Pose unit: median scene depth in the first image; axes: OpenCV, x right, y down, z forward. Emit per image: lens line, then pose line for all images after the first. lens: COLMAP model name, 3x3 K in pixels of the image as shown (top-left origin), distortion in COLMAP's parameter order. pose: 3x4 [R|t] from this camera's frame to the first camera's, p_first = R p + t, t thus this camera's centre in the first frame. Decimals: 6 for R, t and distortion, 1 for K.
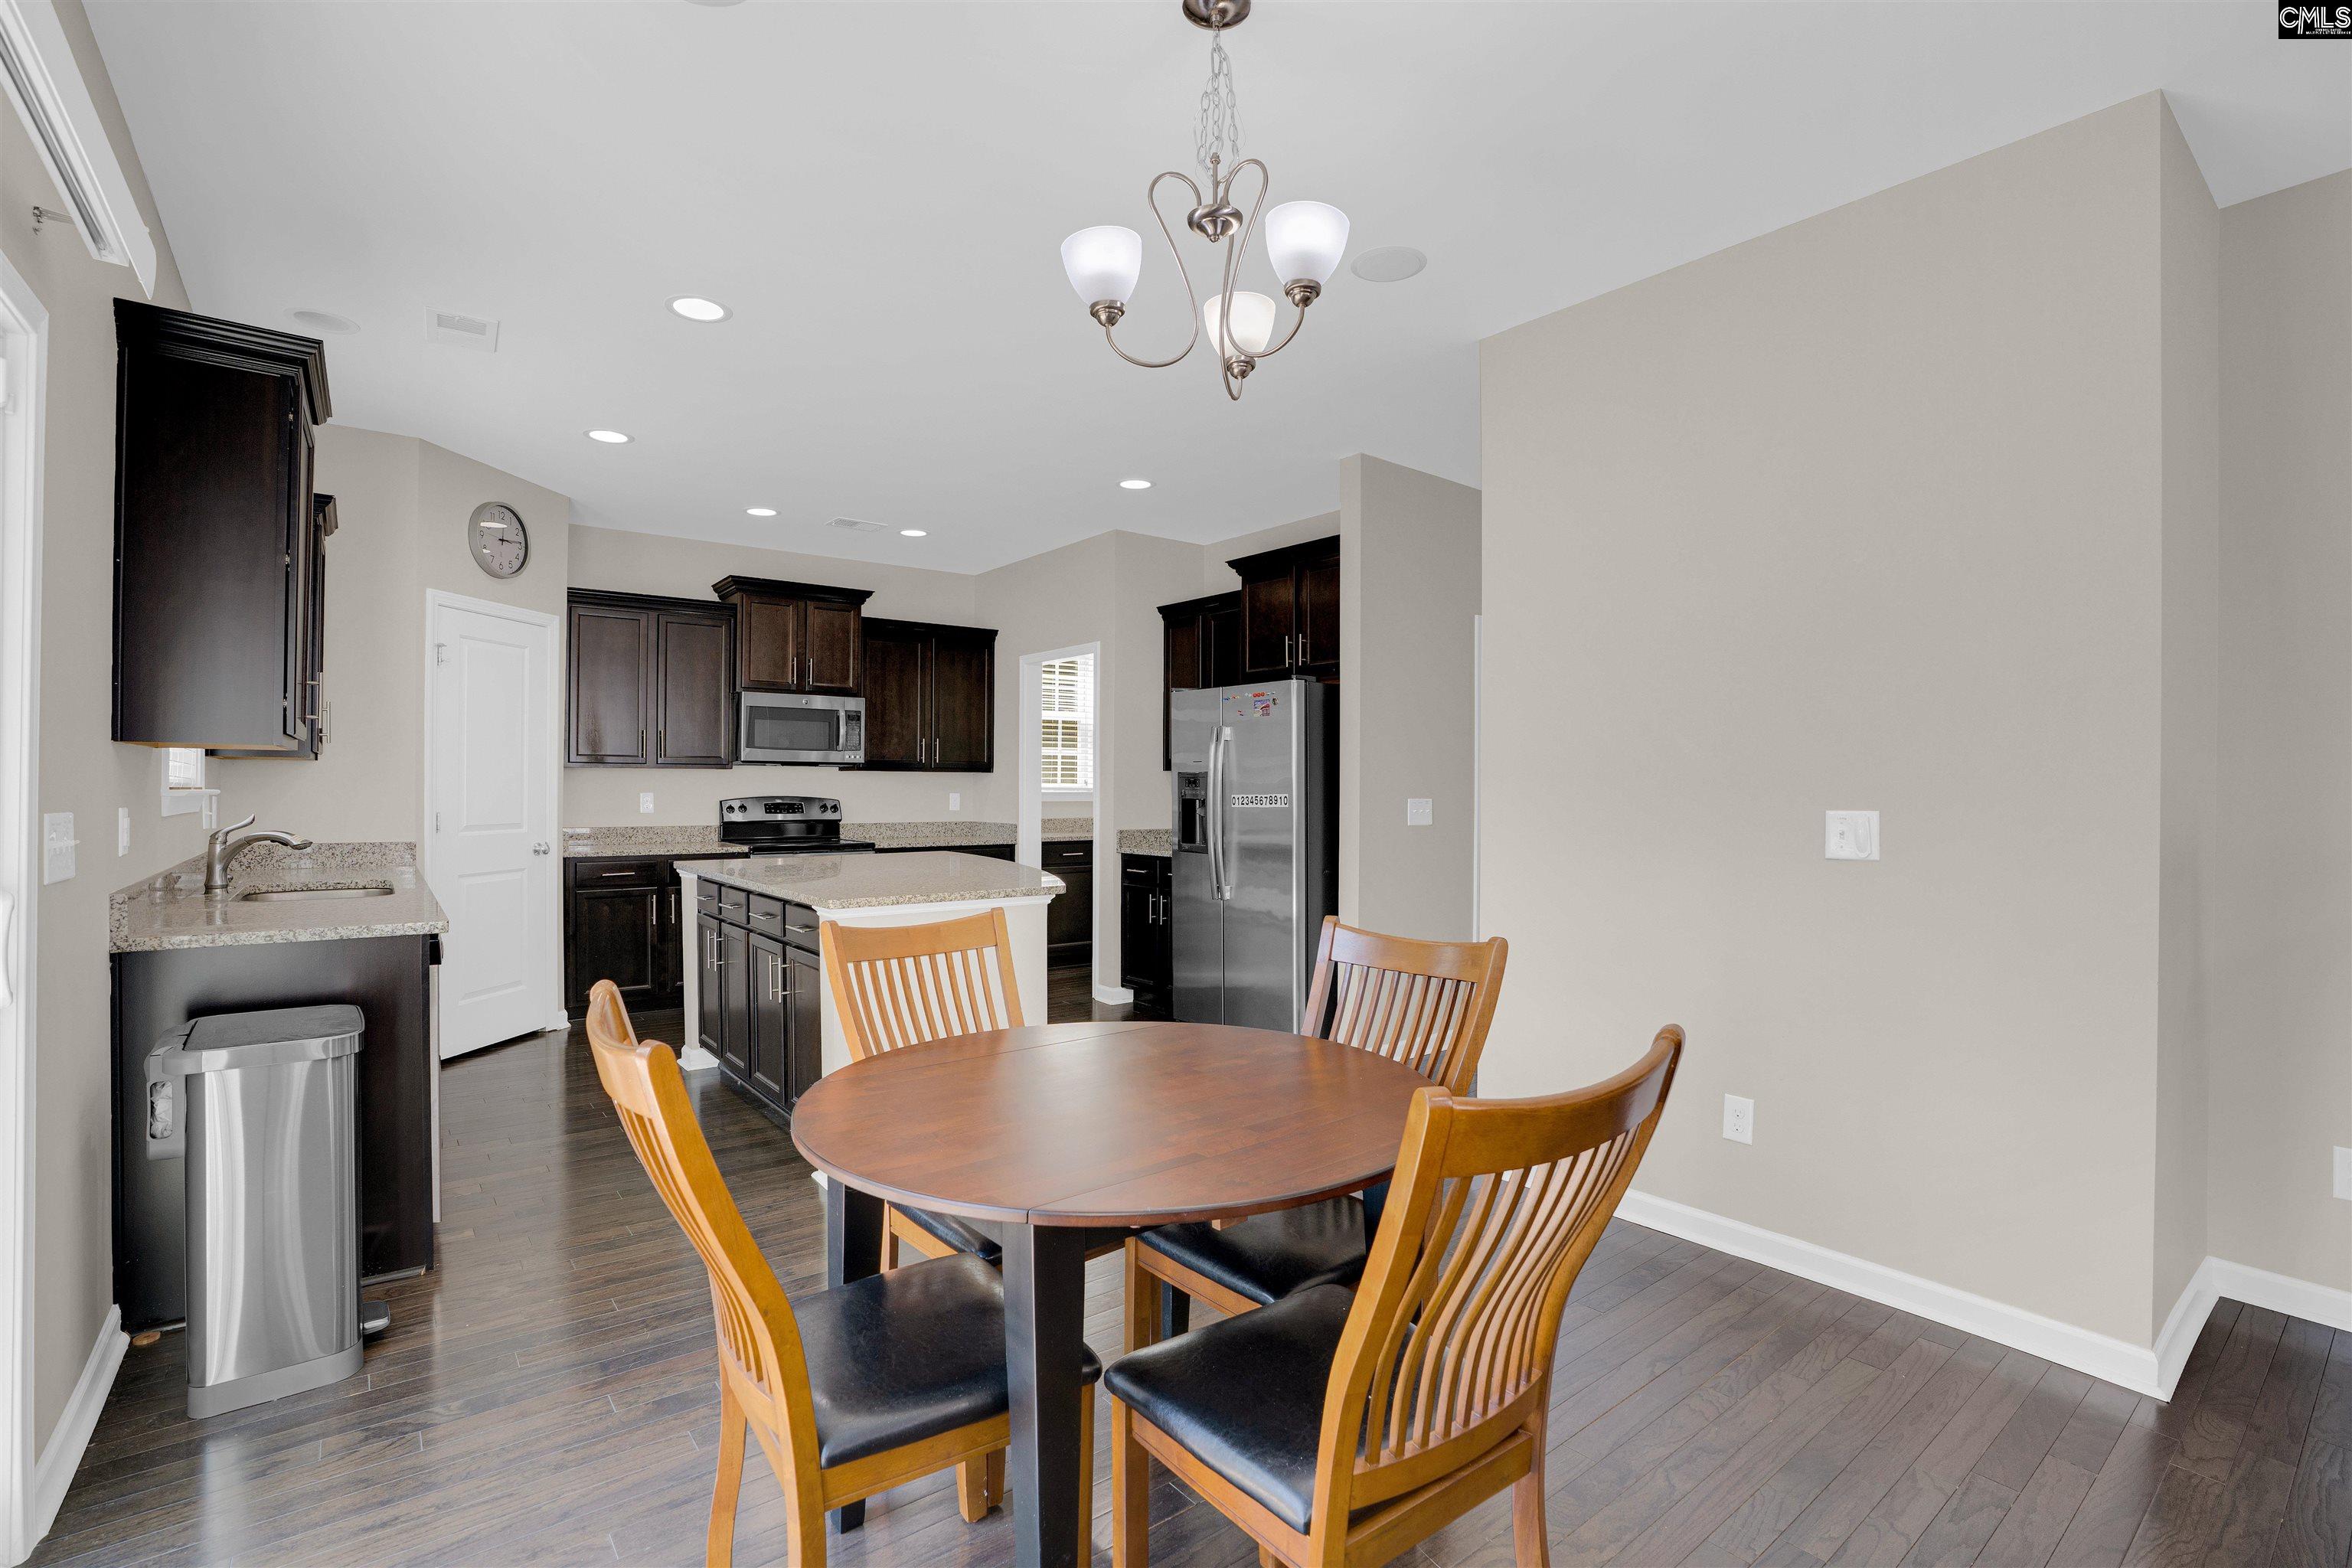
lens RADIAL K [[1084.1, 0, 1180.7], [0, 1084.1, 792.8], [0, 0, 1]] dist [-0.052494, 0.011711]
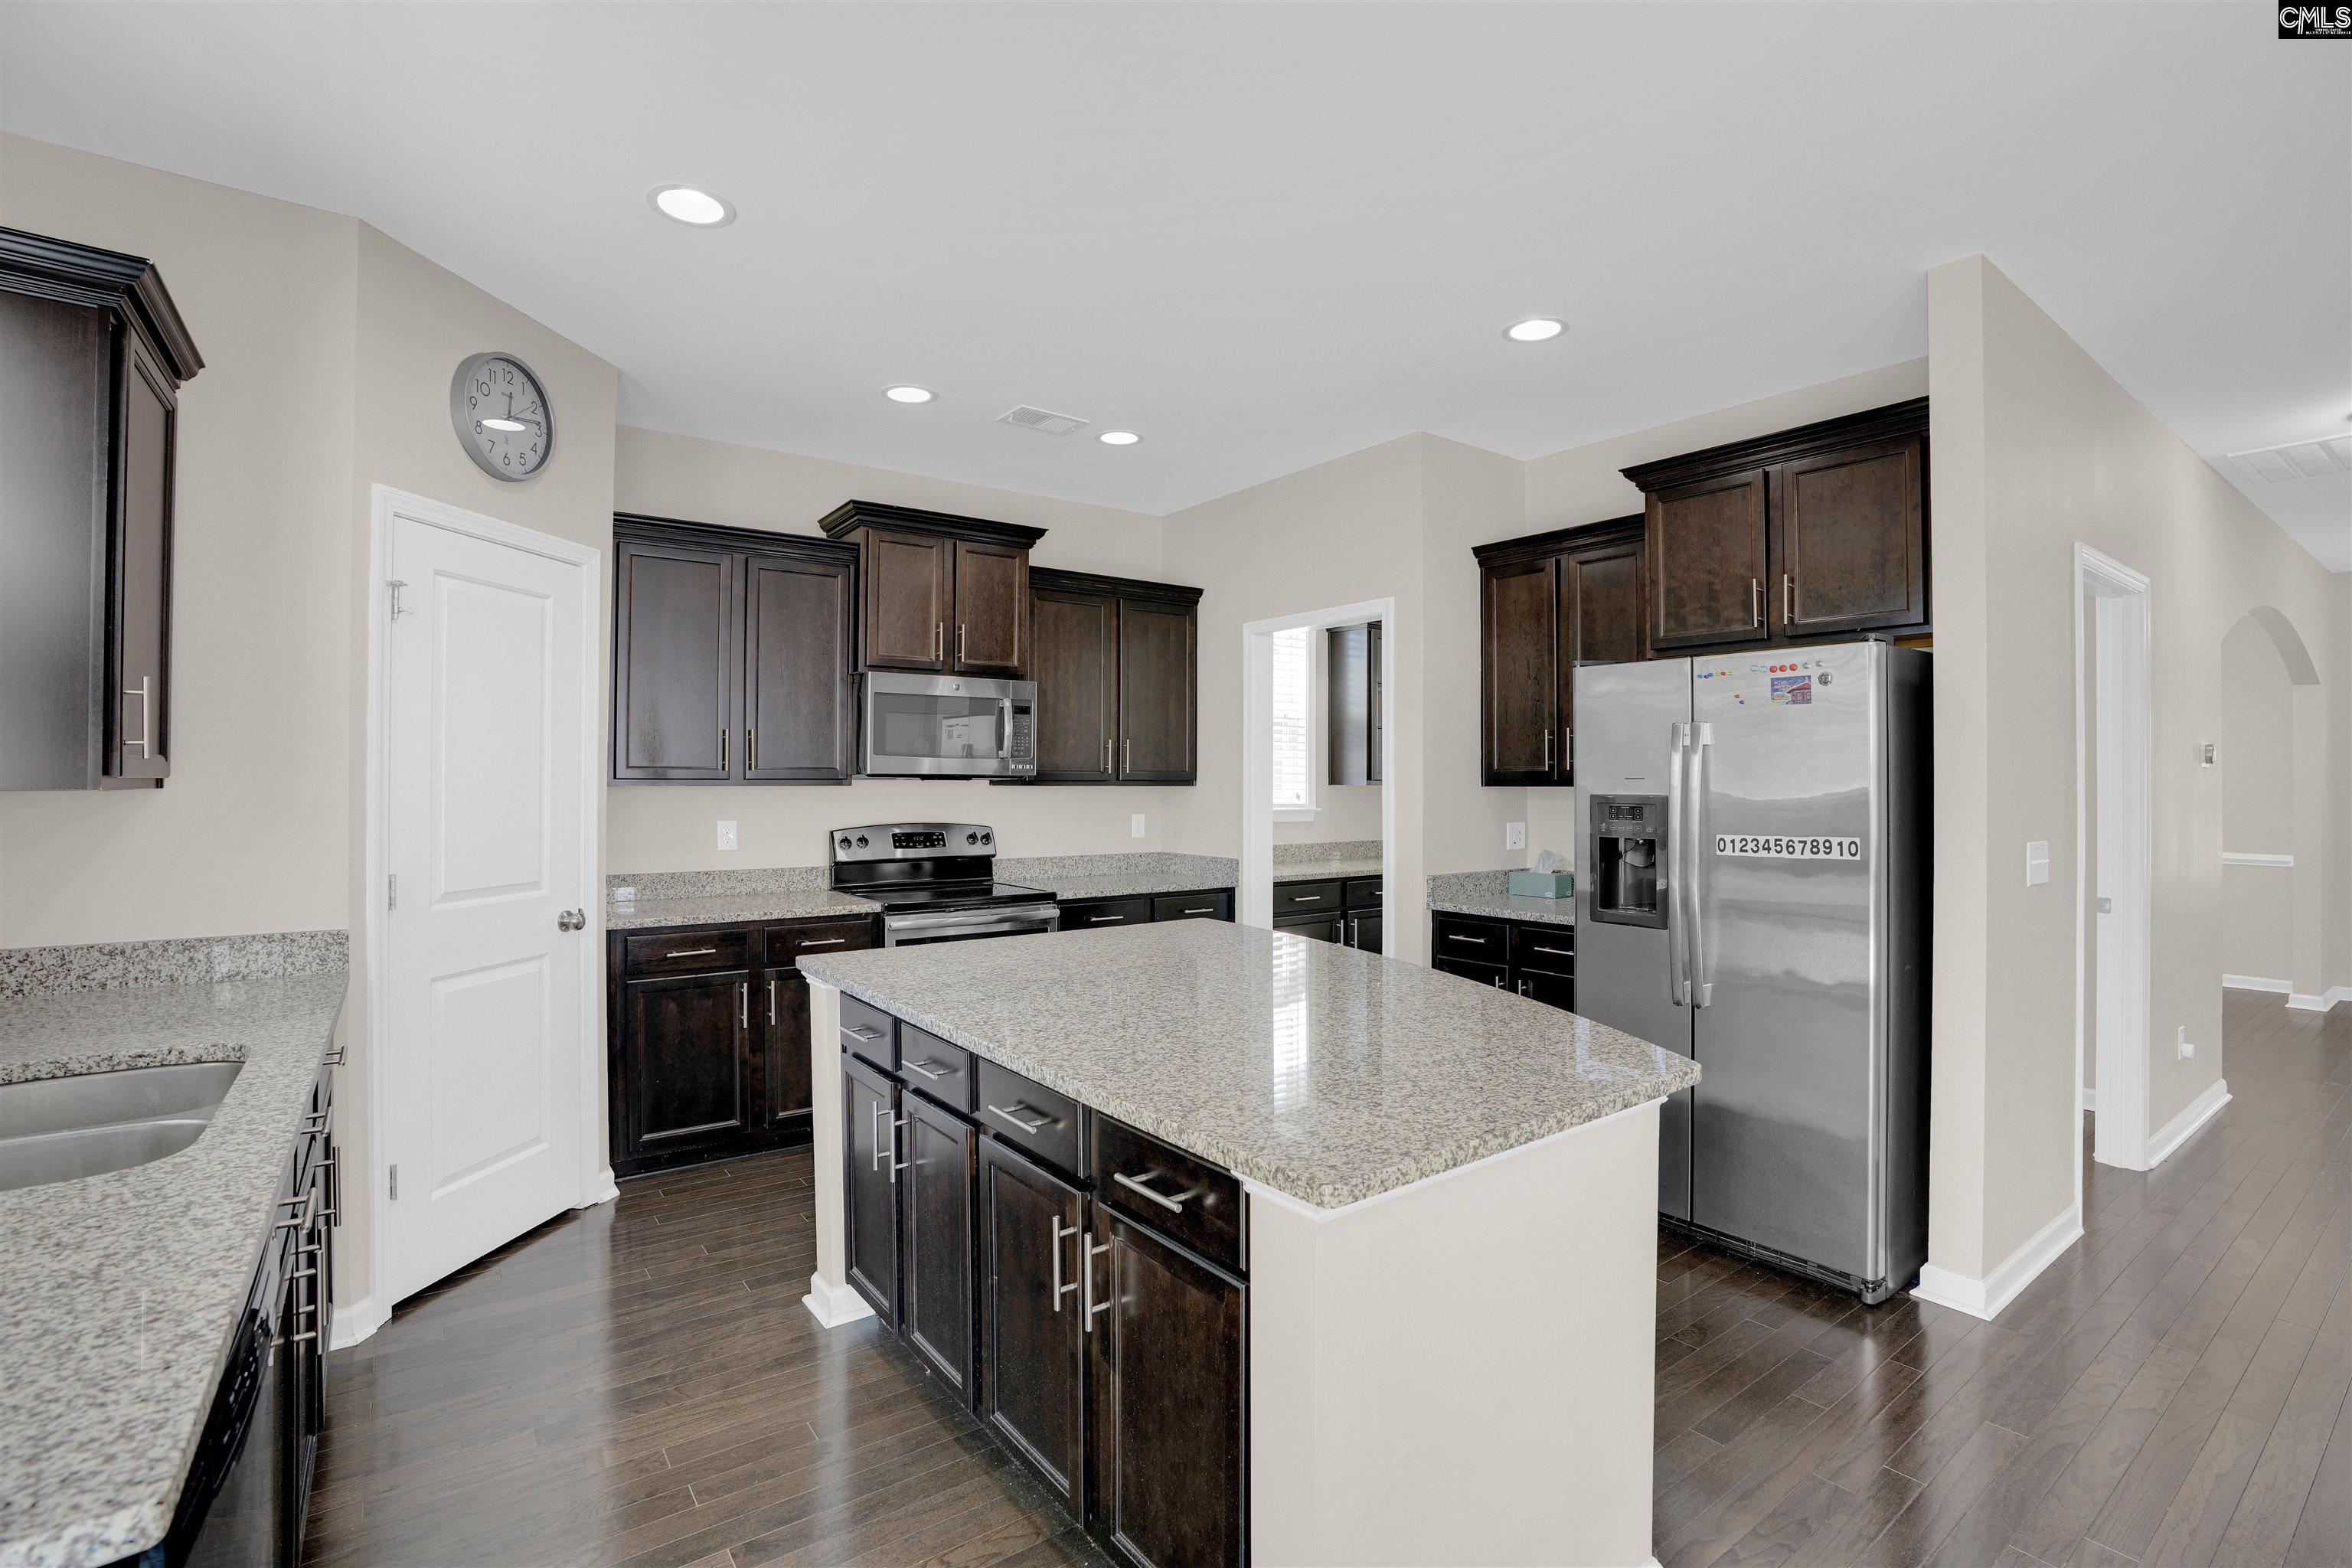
lens RADIAL K [[1084.1, 0, 1187.2], [0, 1084.1, 778.9], [0, 0, 1]] dist [-0.052494, 0.011711]
pose [[0.999701, -0.002602, -0.024305, -0.192920], [0.002400, 0.999962, -0.008329, -0.020749], [0.024326, 0.008268, 0.999670, 0.329893]]
